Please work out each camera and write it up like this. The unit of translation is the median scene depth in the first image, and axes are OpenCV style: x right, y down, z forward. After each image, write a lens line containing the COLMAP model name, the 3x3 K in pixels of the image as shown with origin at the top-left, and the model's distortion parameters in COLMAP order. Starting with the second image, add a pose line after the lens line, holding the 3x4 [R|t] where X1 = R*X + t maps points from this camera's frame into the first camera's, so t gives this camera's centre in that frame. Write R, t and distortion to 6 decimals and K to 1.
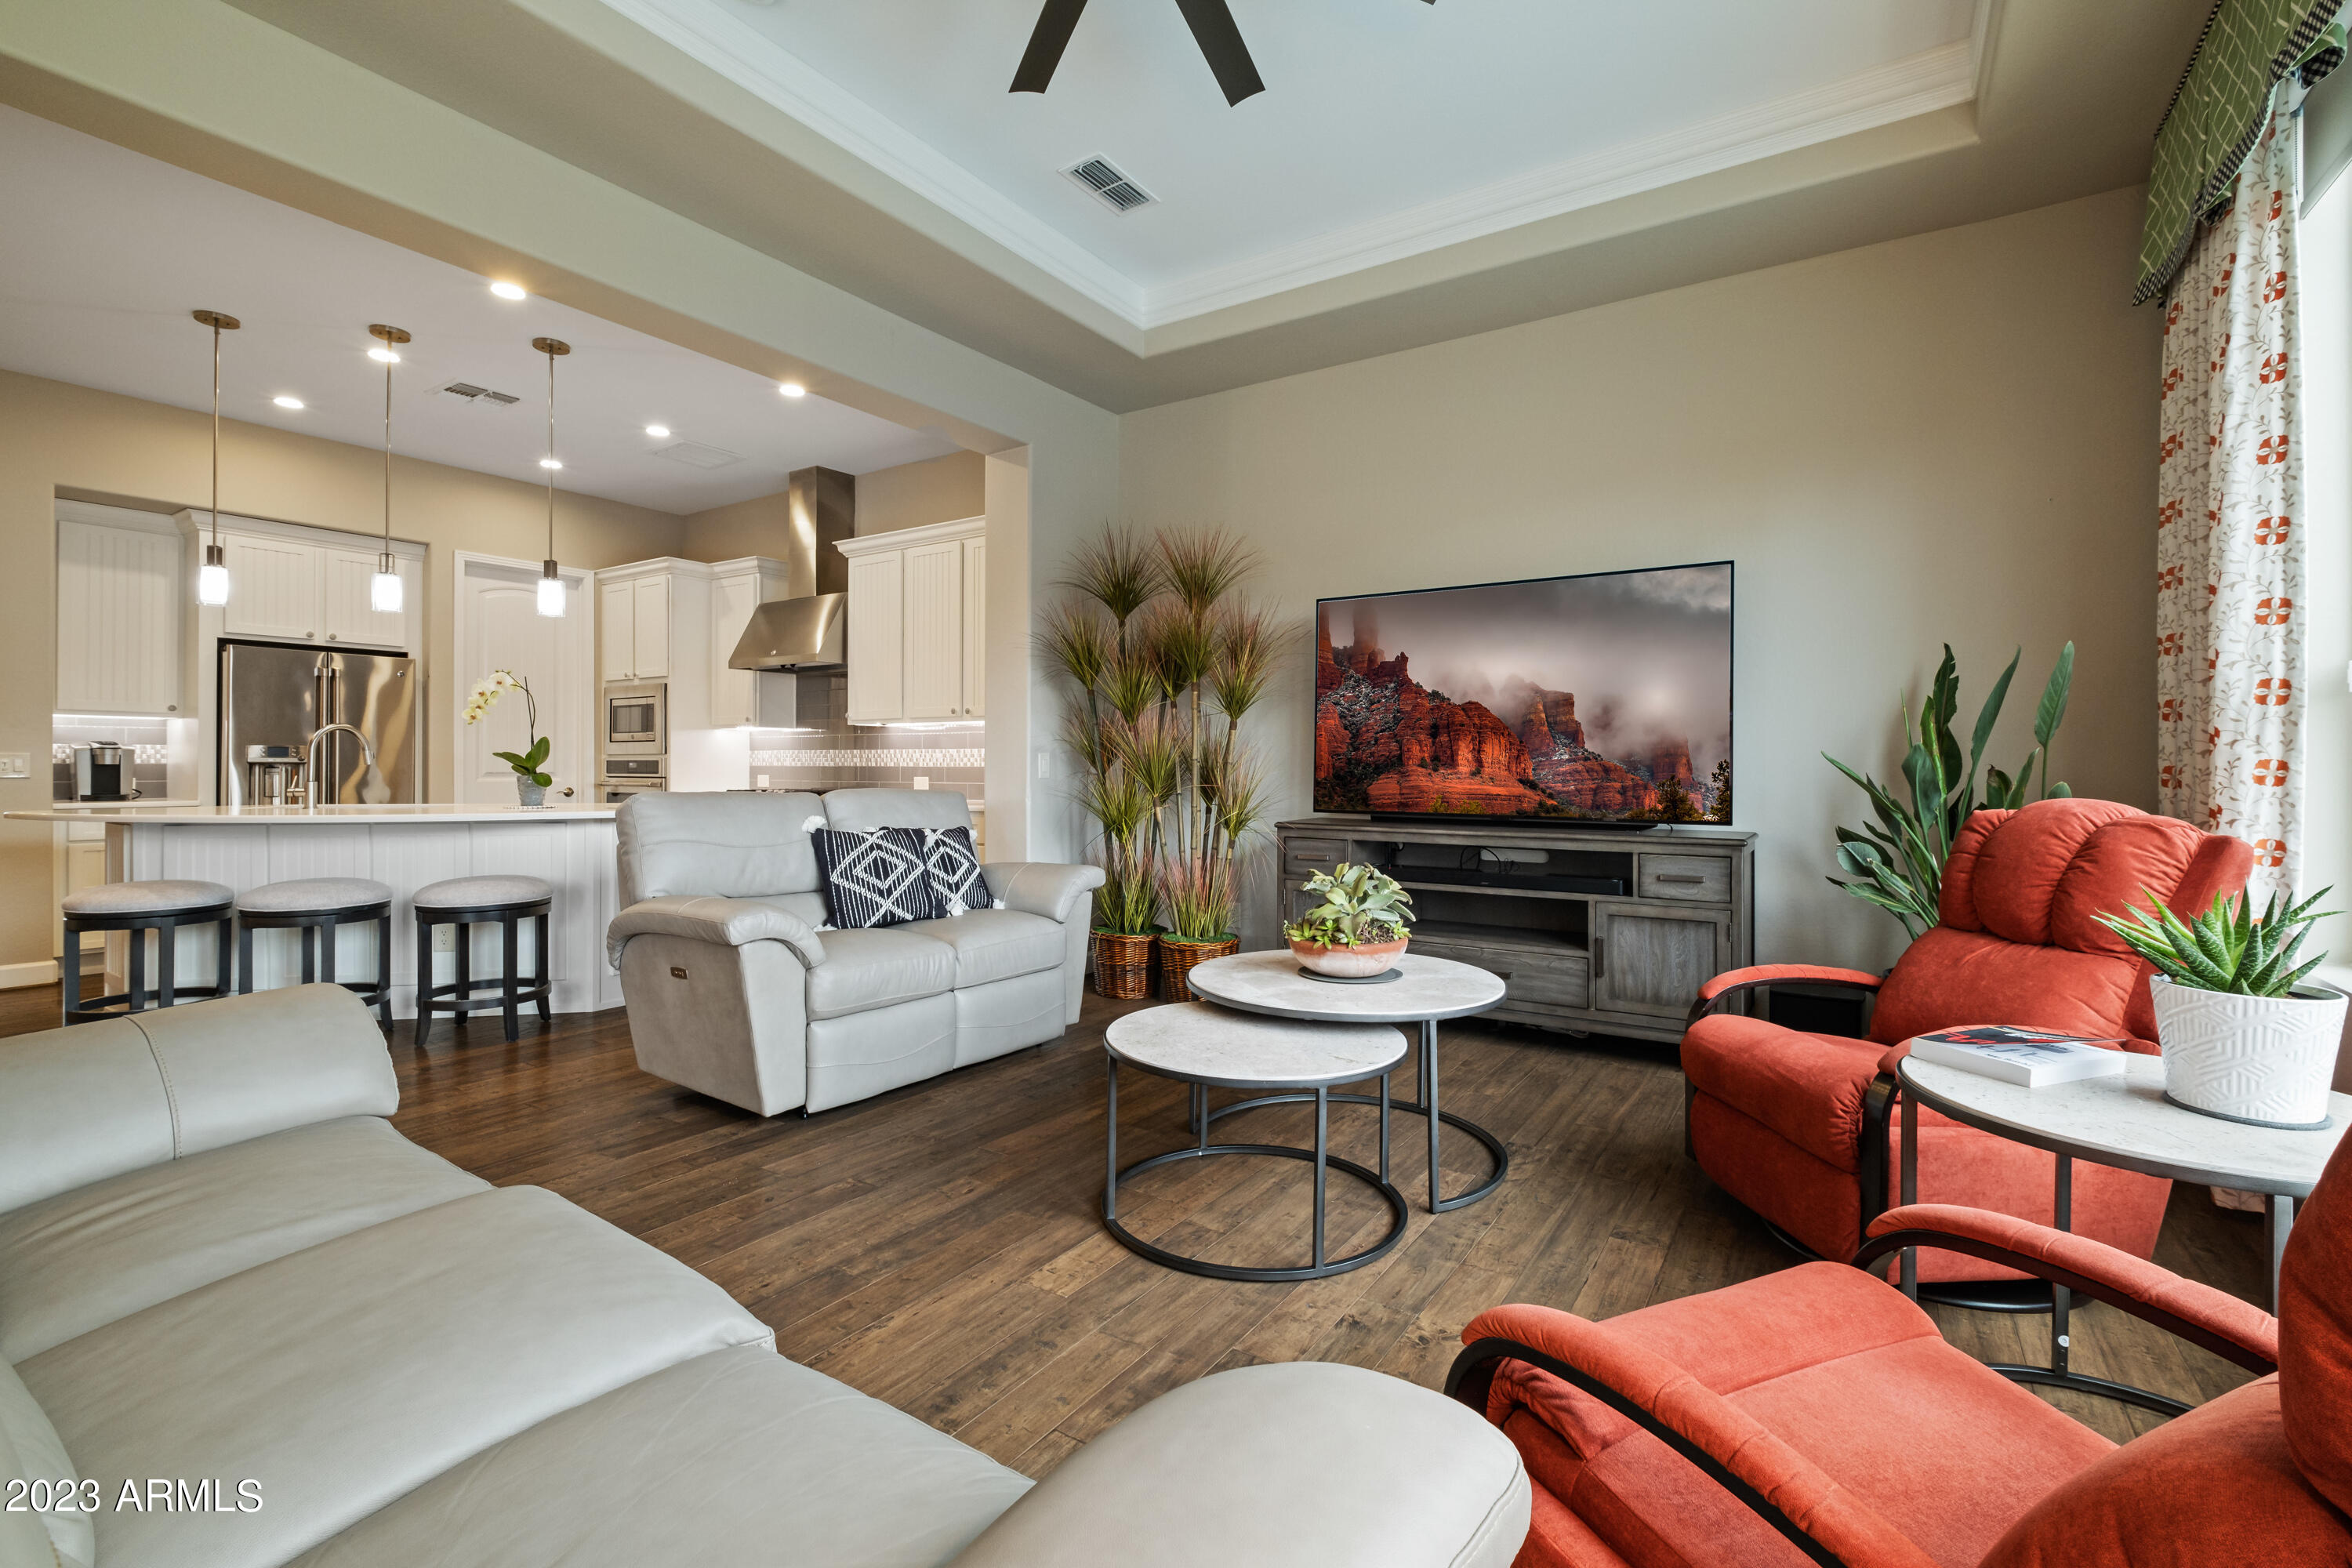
lens RADIAL K [[1040.4, 0, 1187.9], [0, 1040.4, 777.6], [0, 0, 1]] dist [-0.001438, -0.000478]
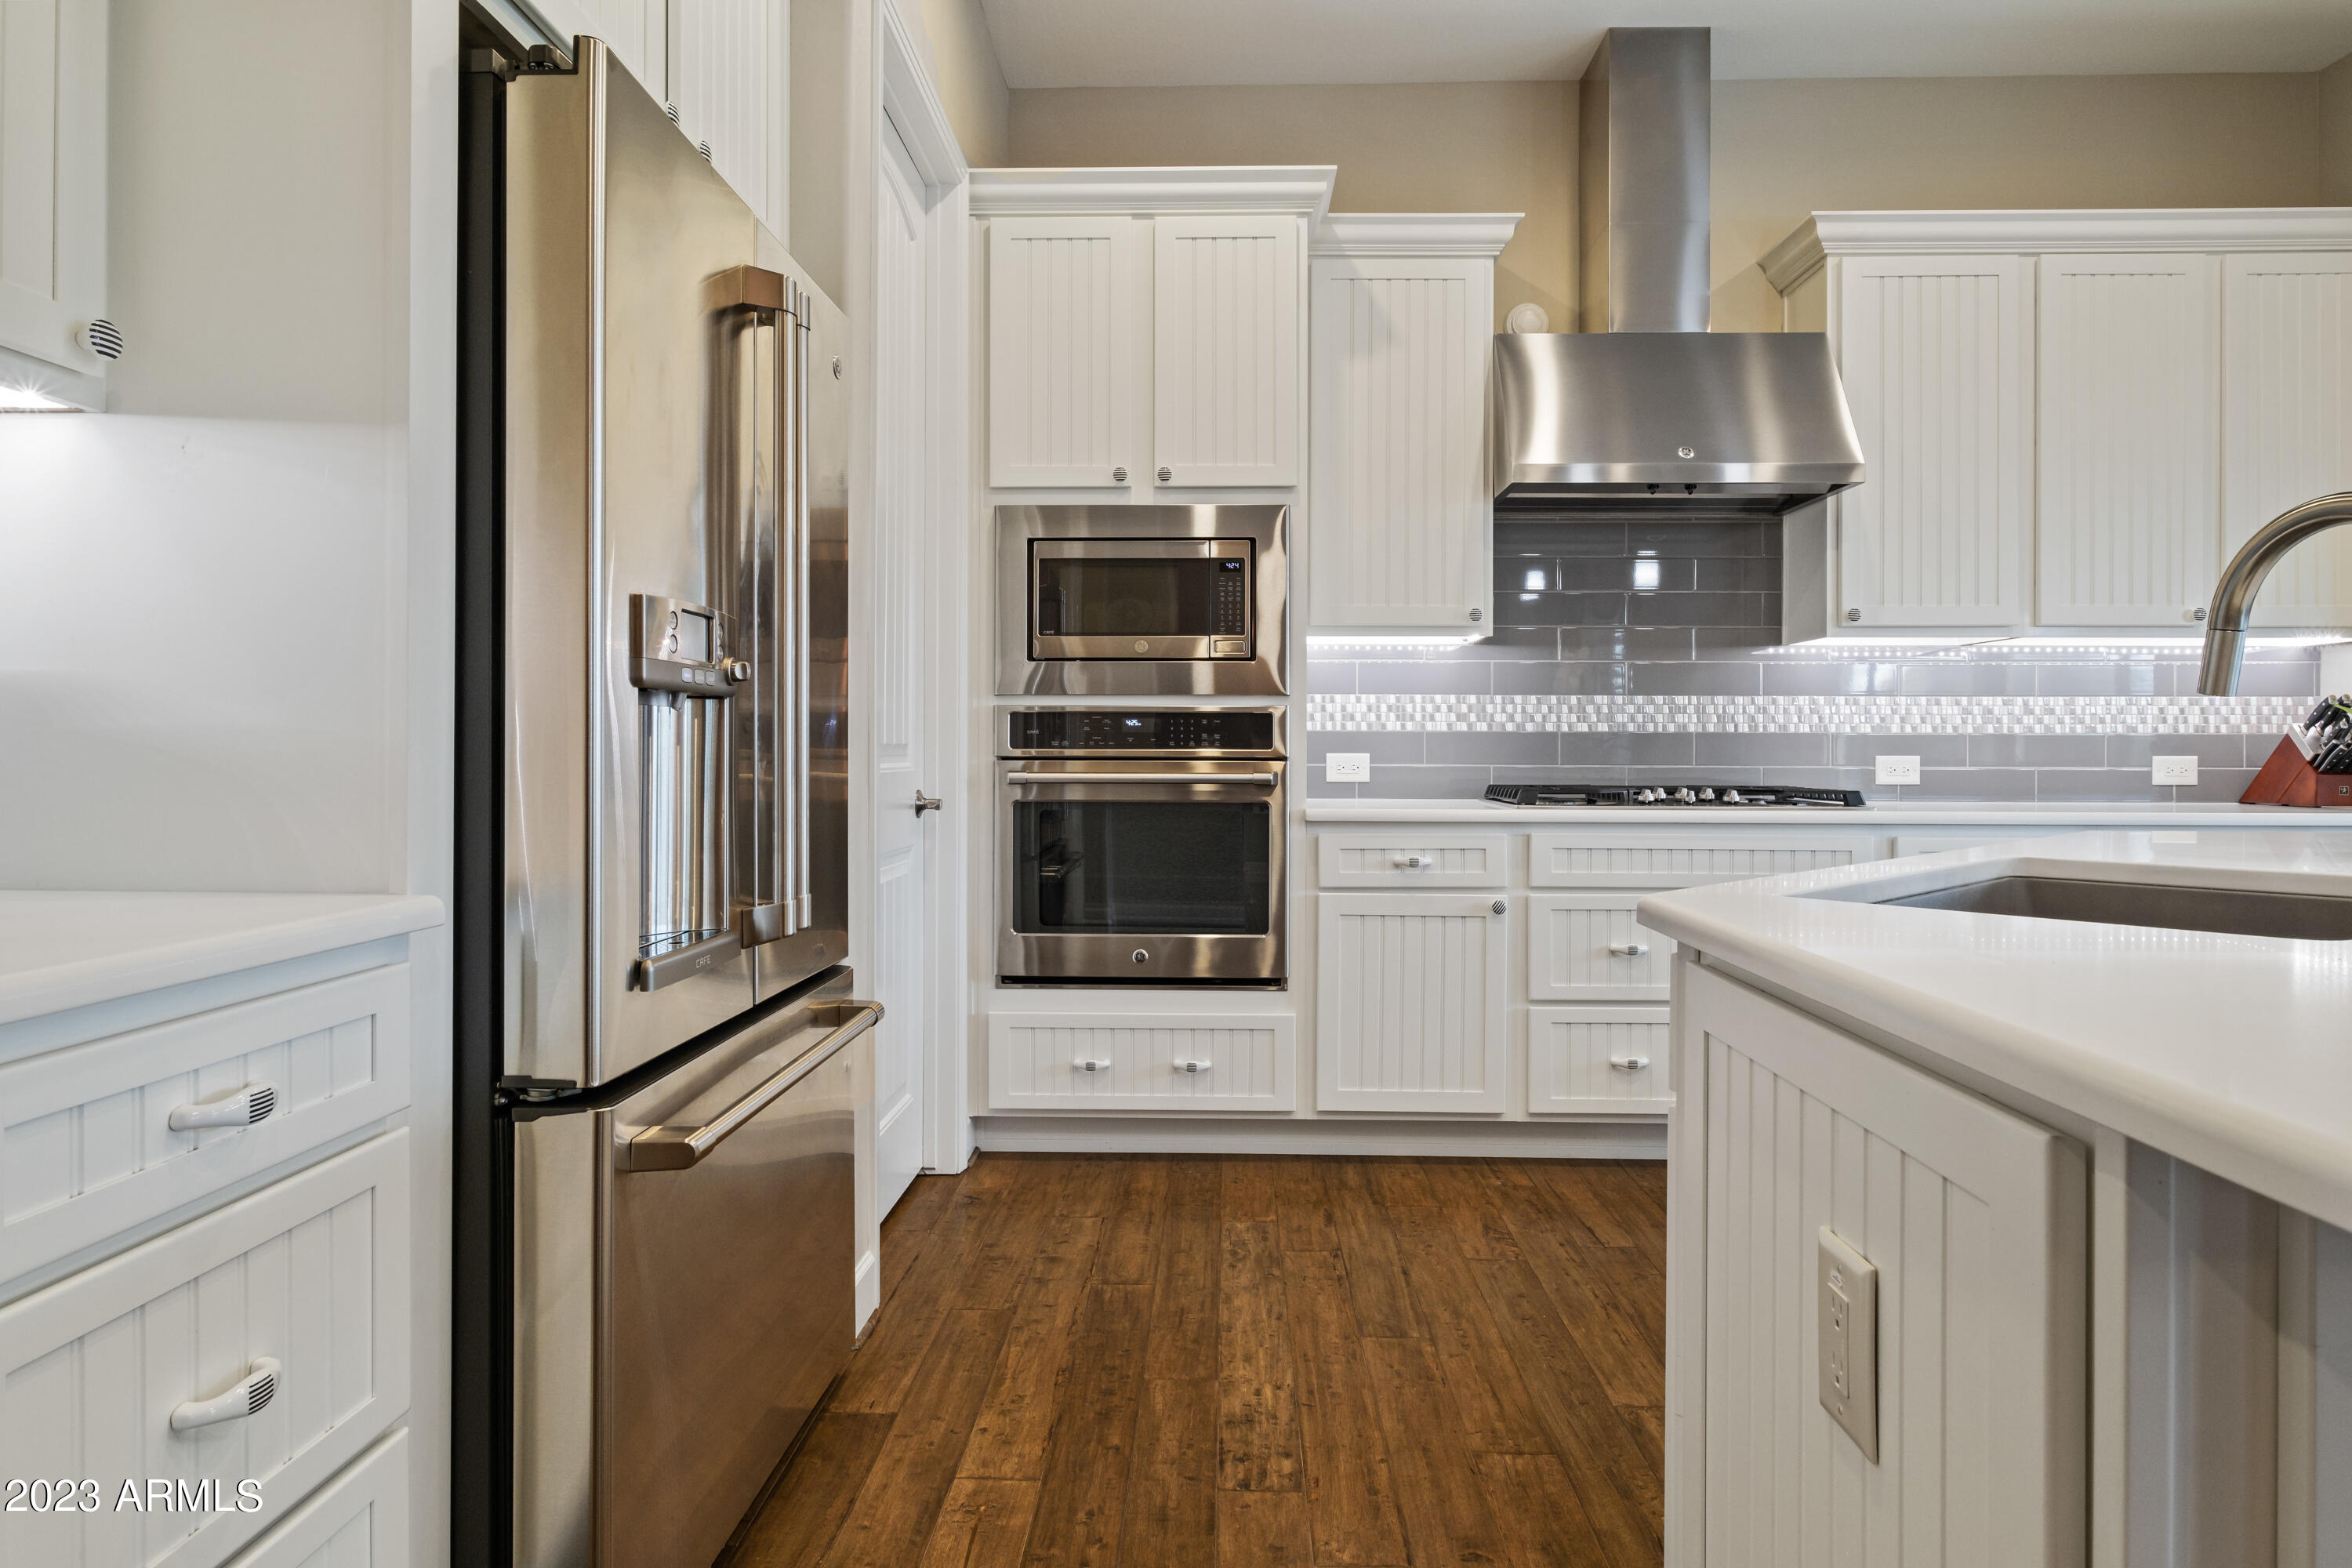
lens RADIAL K [[1291.7, 0, 1231.4], [0, 1291.7, 745.2], [0, 0, 1]] dist [0.000313, 0.000234]
pose [[0.850449, 0.000927, 0.526056, -0.829807], [0.002511, 0.999980, -0.005820, -0.003013], [-0.526051, 0.006270, 0.850430, 0.672382]]
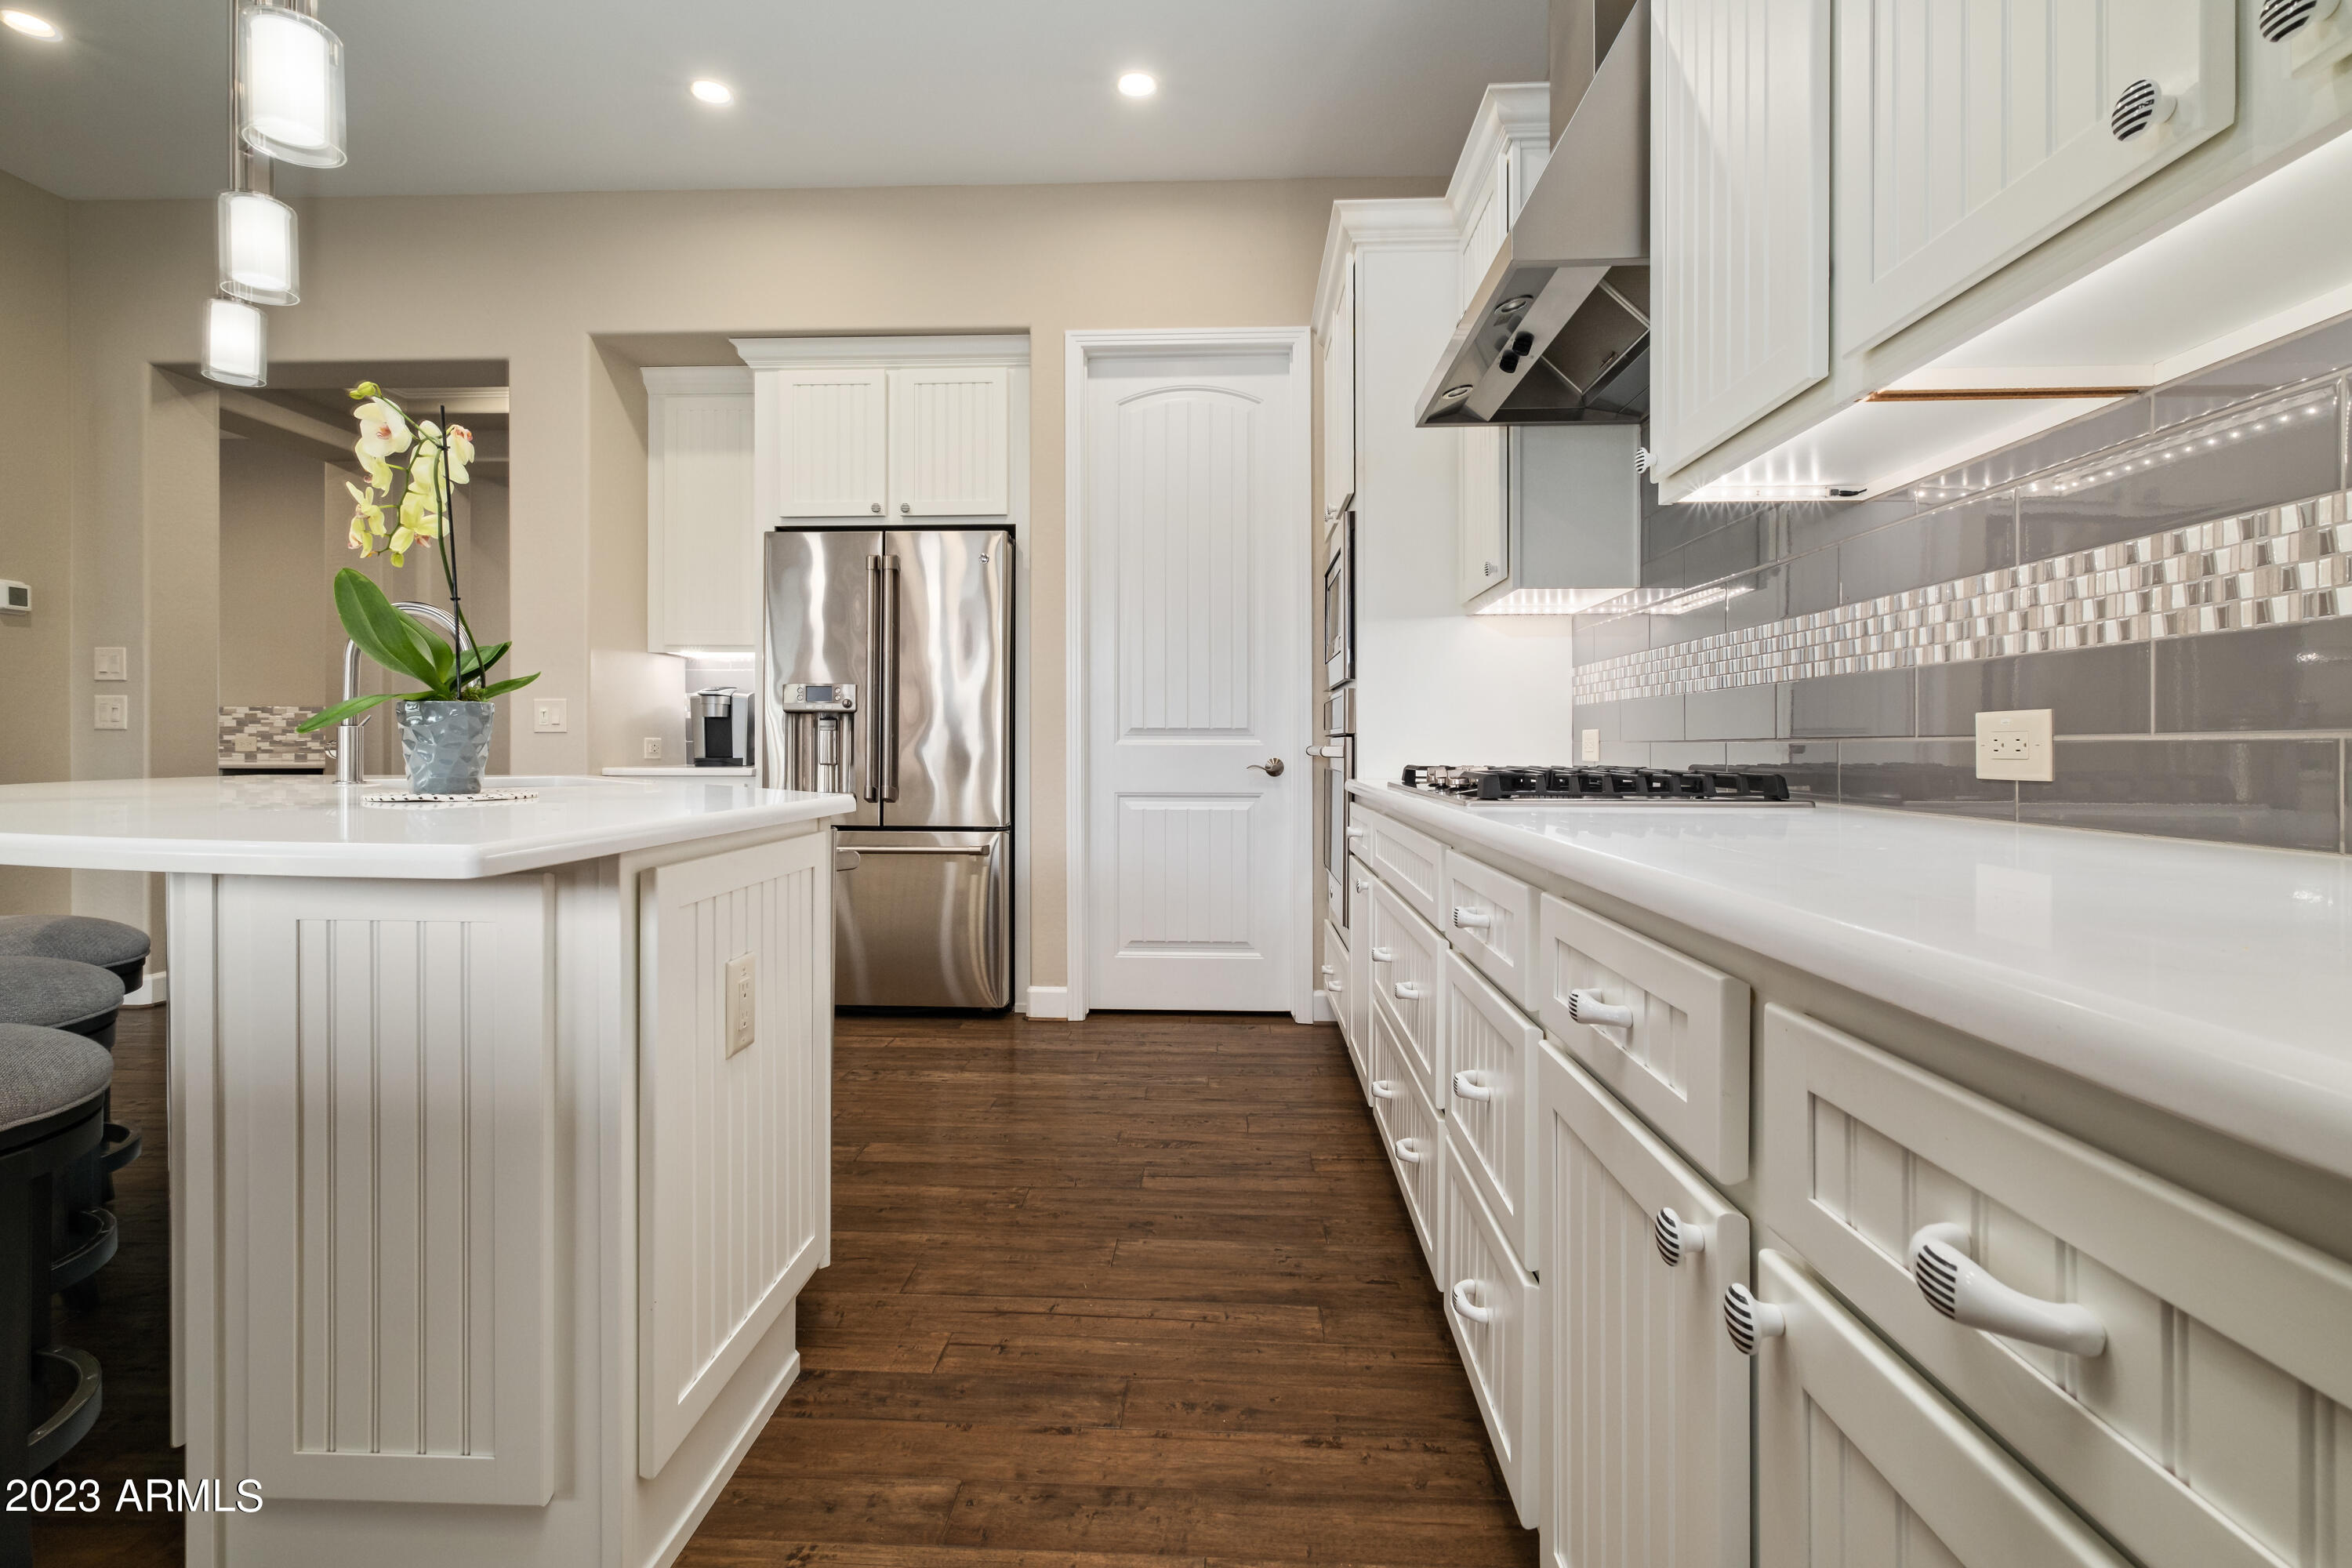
lens RADIAL K [[1109.9, 0, 1182.5], [0, 1109.9, 749.1], [0, 0, 1]] dist [0.000555, 0.000388]
pose [[0.522902, 0.001883, -0.852391, -0.166334], [-0.009616, 0.999947, -0.003689, 0.008648], [0.852339, 0.010126, 0.522892, 0.771955]]
